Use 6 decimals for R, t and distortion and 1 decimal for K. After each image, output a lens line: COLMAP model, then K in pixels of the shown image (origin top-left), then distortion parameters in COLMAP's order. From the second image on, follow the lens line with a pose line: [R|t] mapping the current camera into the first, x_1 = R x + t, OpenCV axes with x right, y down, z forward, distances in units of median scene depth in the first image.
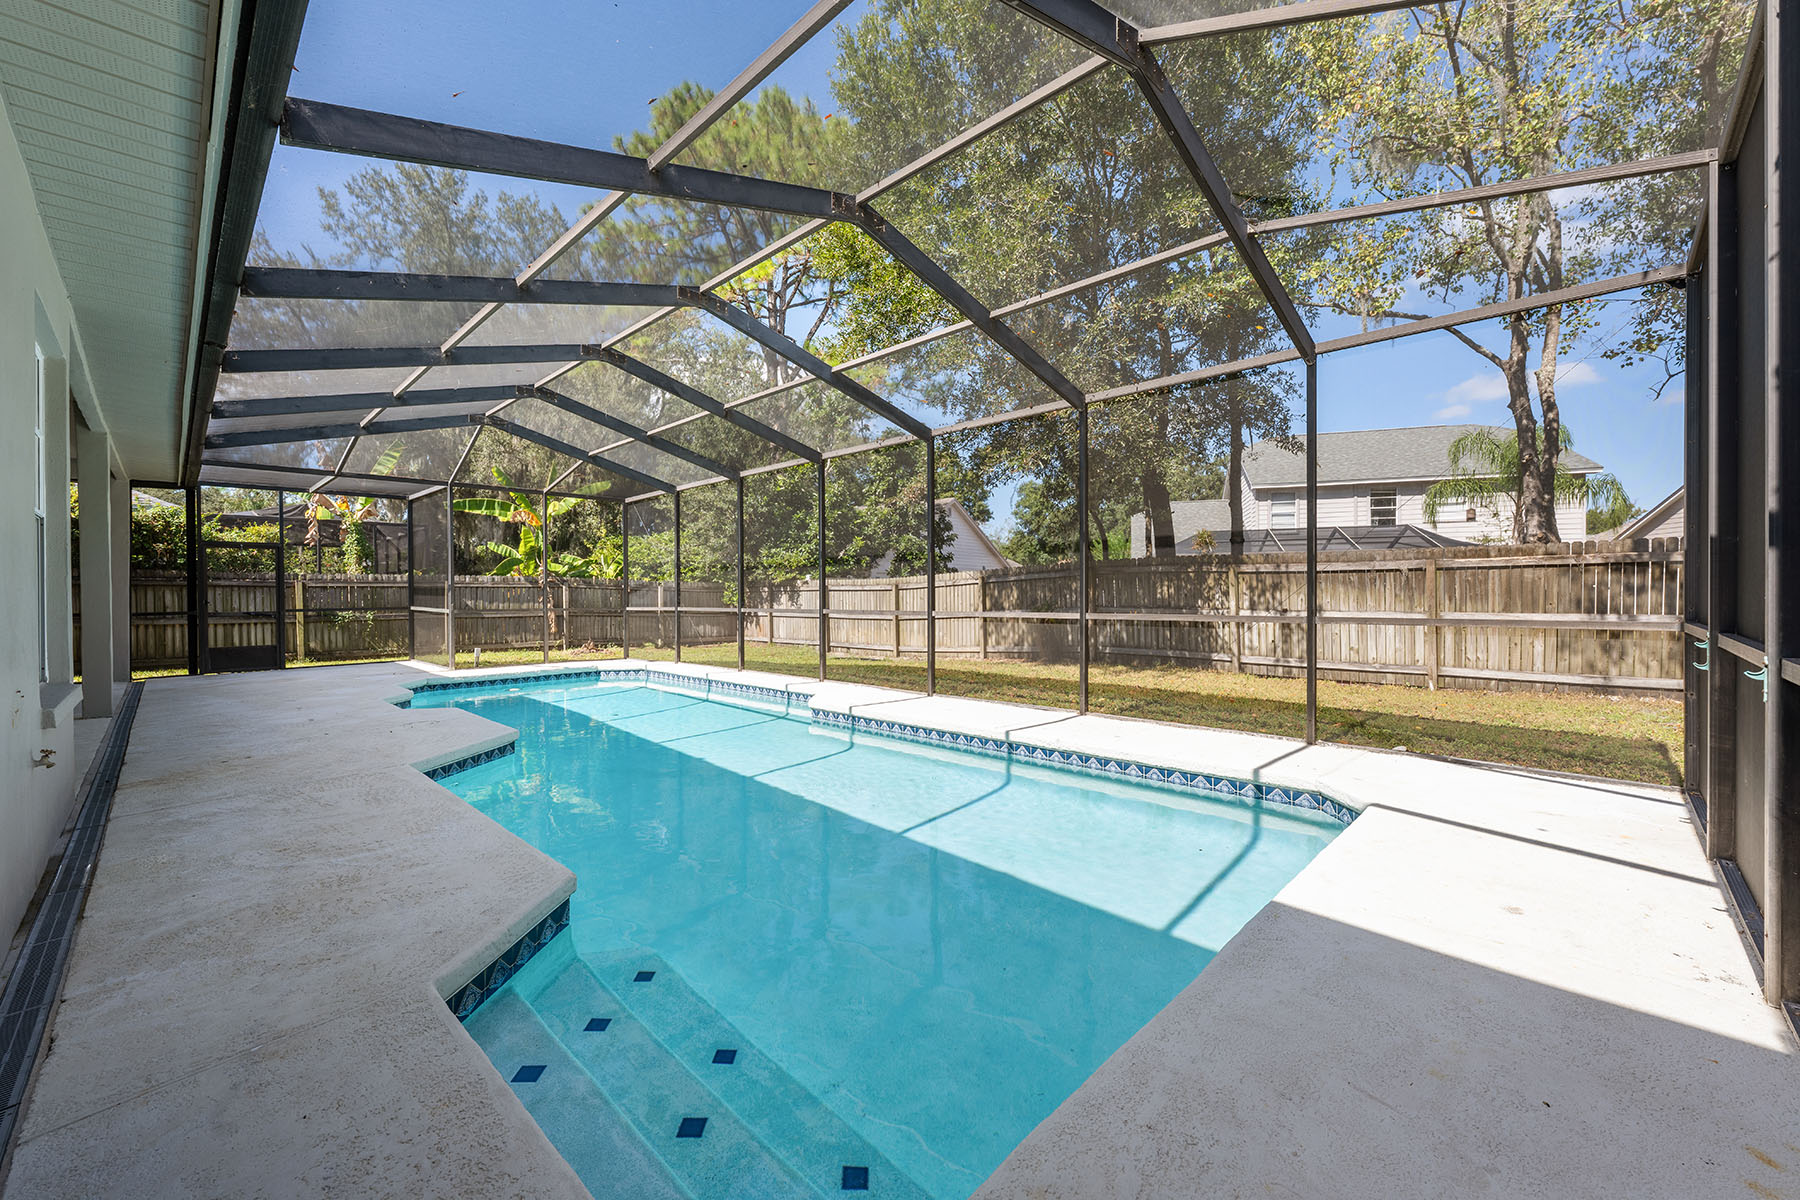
lens RADIAL K [[724.0, 0, 895.4], [0, 724.0, 591.9], [0, 0, 1]] dist [-0.007125, 0.001139]
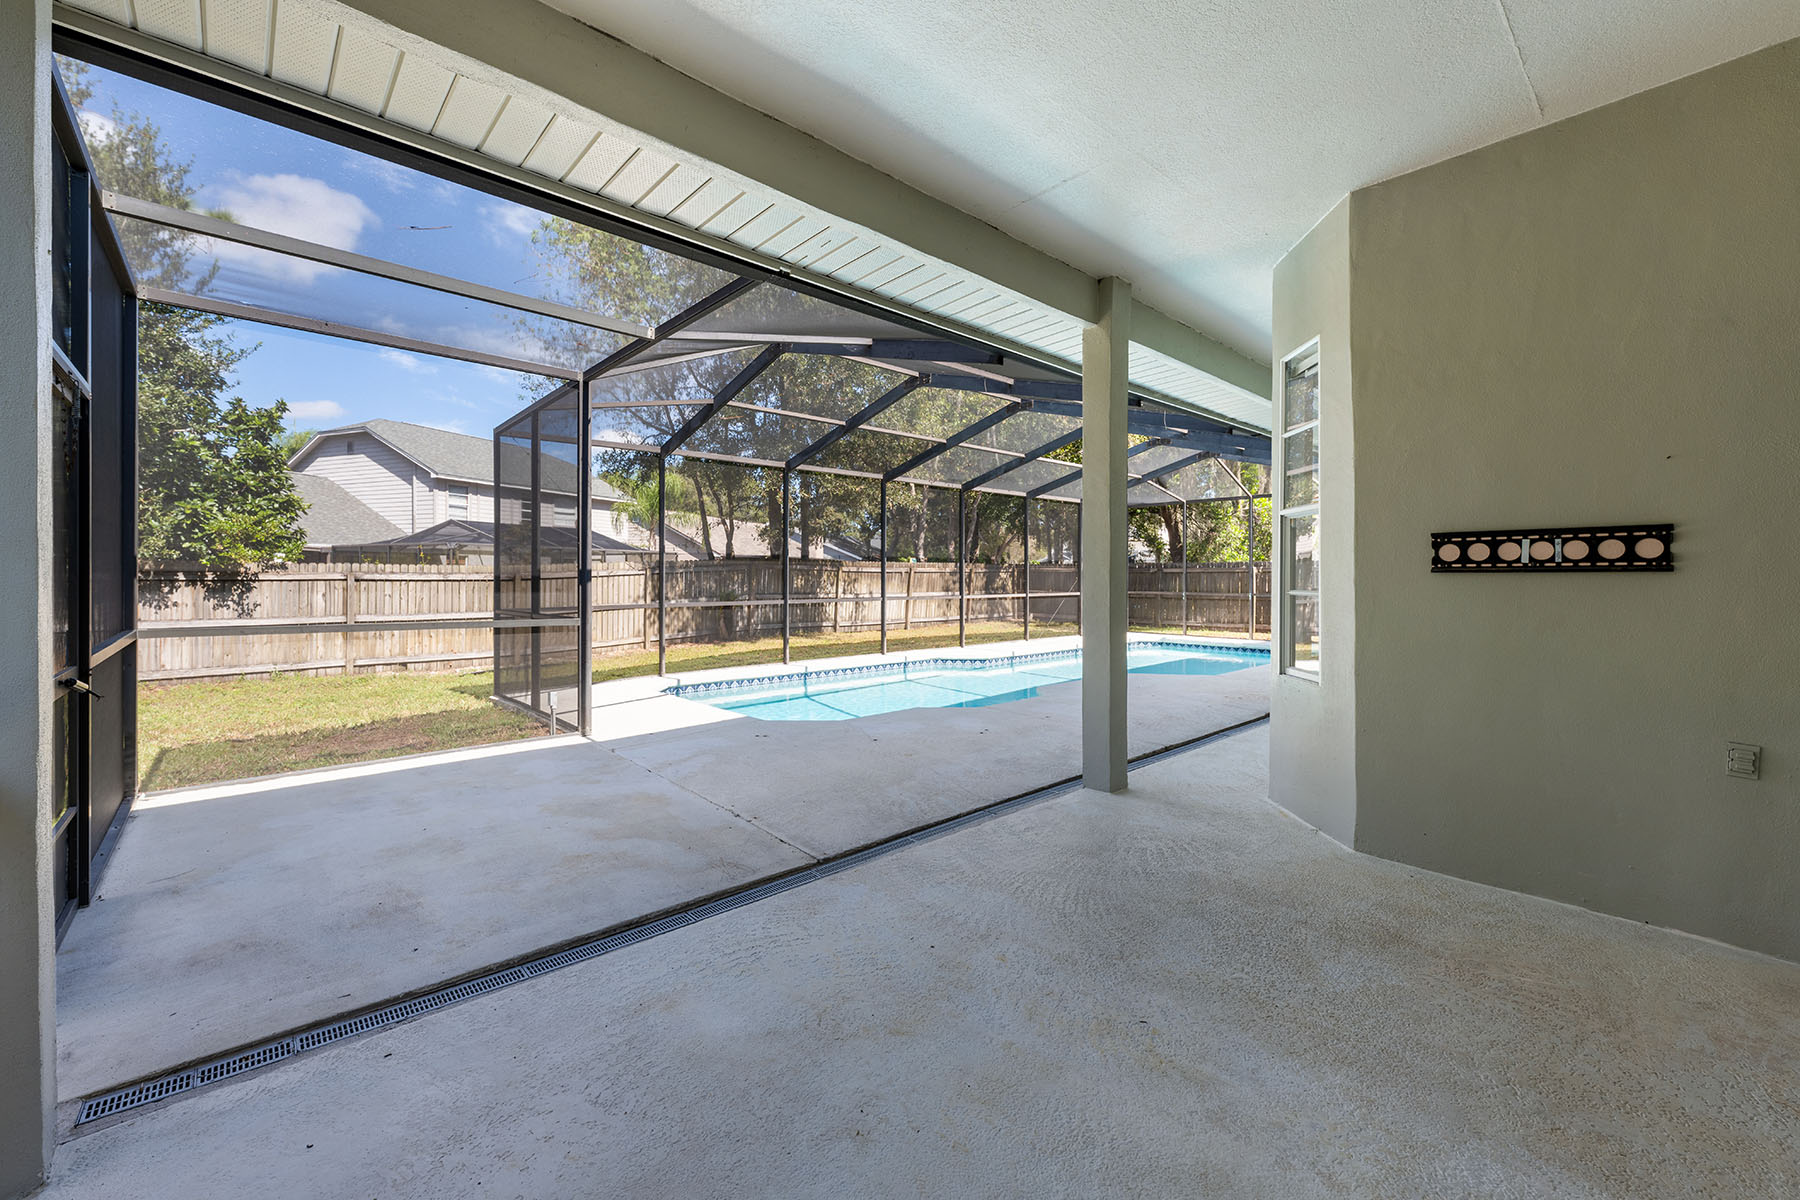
lens RADIAL K [[724.0, 0, 897.8], [0, 724.0, 587.6], [0, 0, 1]] dist [-0.007125, 0.001139]
pose [[0.055125, -0.009742, 0.998432, -1.096896], [-0.001604, 0.999950, 0.009845, -0.005897], [-0.998478, -0.002144, 0.055107, 0.723062]]
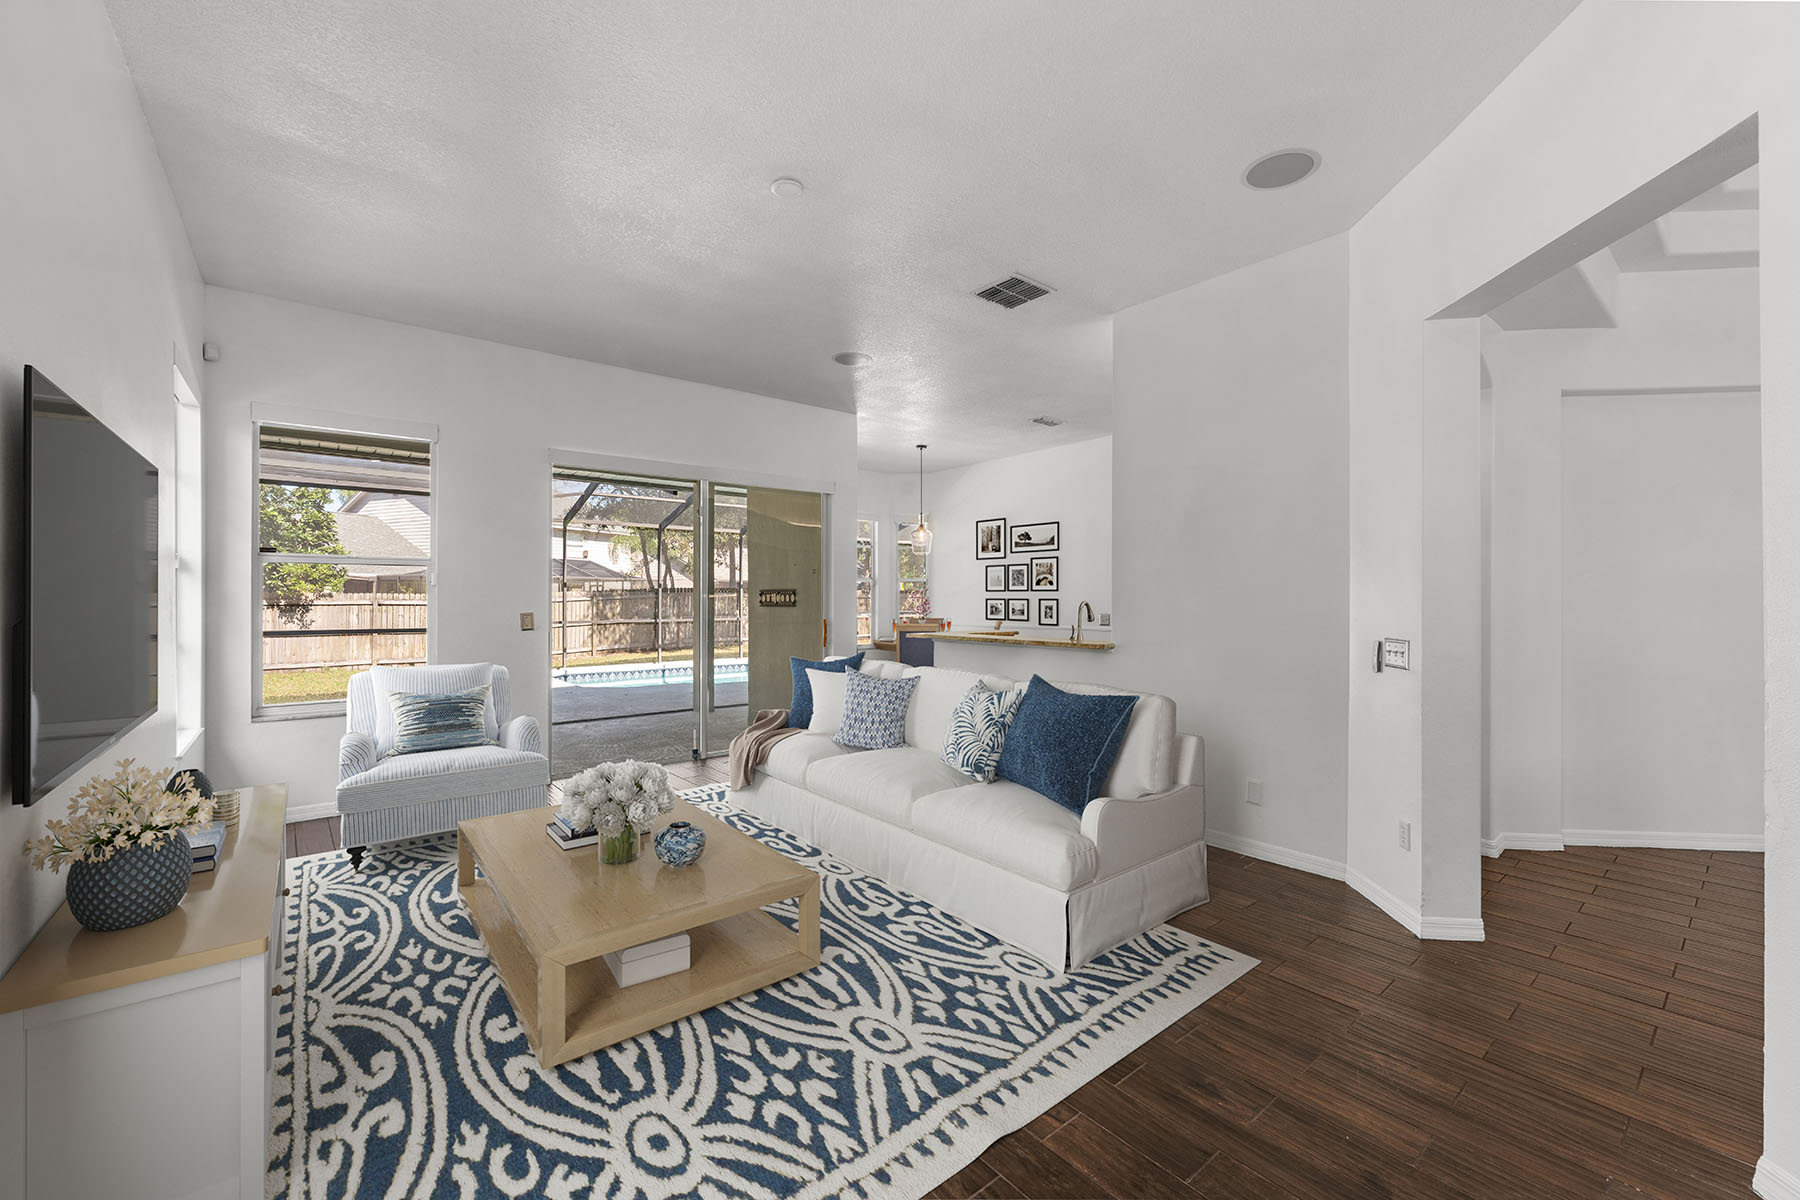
lens RADIAL K [[724.0, 0, 898.0], [0, 724.0, 595.7], [0, 0, 1]] dist [-0.007125, 0.001139]
pose [[0.110272, 0.007052, 0.993876, -1.479037], [-0.001516, 0.999975, -0.006927, -0.014953], [-0.993900, -0.000742, 0.110280, 0.317127]]
